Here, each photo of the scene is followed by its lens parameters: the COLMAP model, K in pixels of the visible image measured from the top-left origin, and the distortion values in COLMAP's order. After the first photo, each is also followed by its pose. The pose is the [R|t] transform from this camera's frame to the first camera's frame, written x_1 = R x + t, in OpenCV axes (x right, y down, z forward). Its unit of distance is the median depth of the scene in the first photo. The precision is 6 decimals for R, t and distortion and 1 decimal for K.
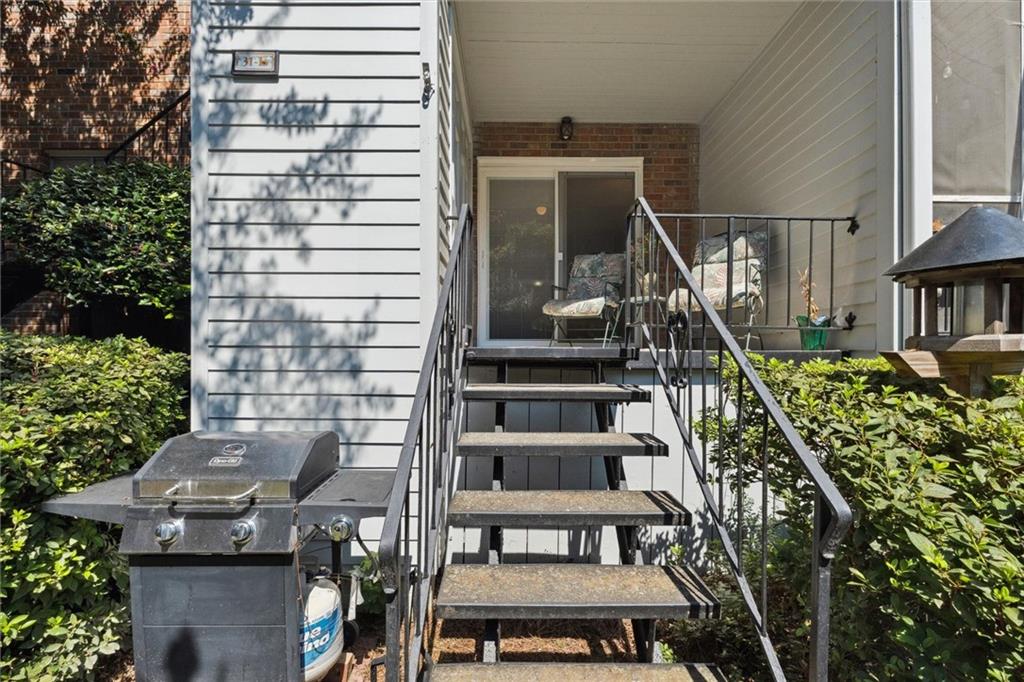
lens RADIAL K [[443.1, 0, 514.0], [0, 443.1, 347.0], [0, 0, 1]] dist [-0.005025, -0.000150]
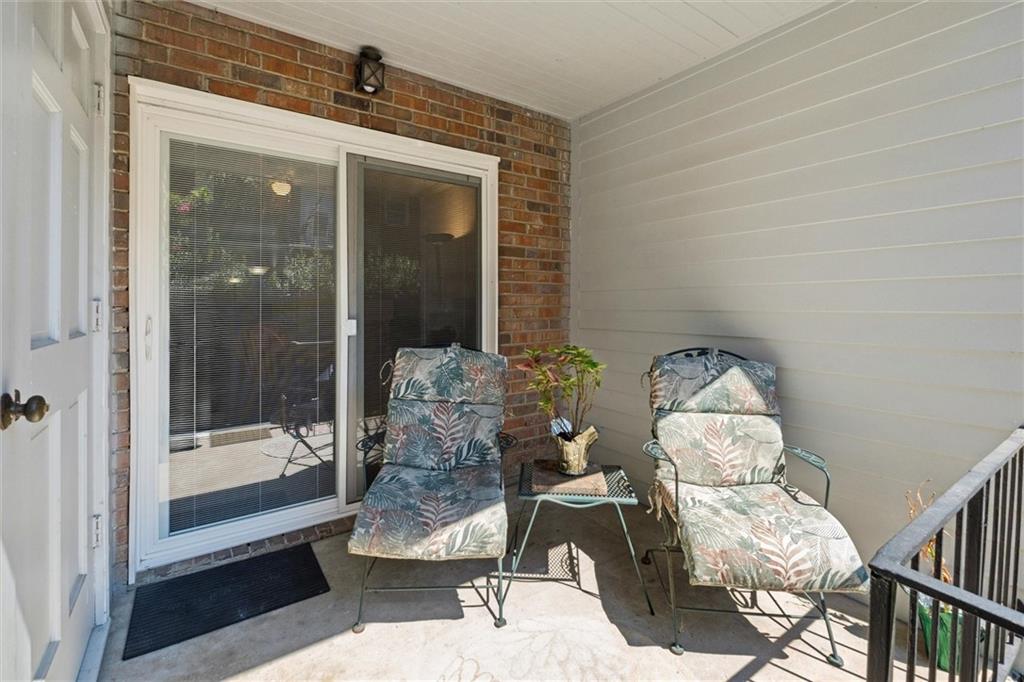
lens RADIAL K [[443.1, 0, 516.0], [0, 443.1, 299.3], [0, 0, 1]] dist [-0.005025, -0.000150]
pose [[0.818930, 0.000394, 0.573893, -0.028281], [-0.006262, 0.999946, 0.008250, -0.244654], [-0.573859, -0.010350, 0.818889, 0.500973]]
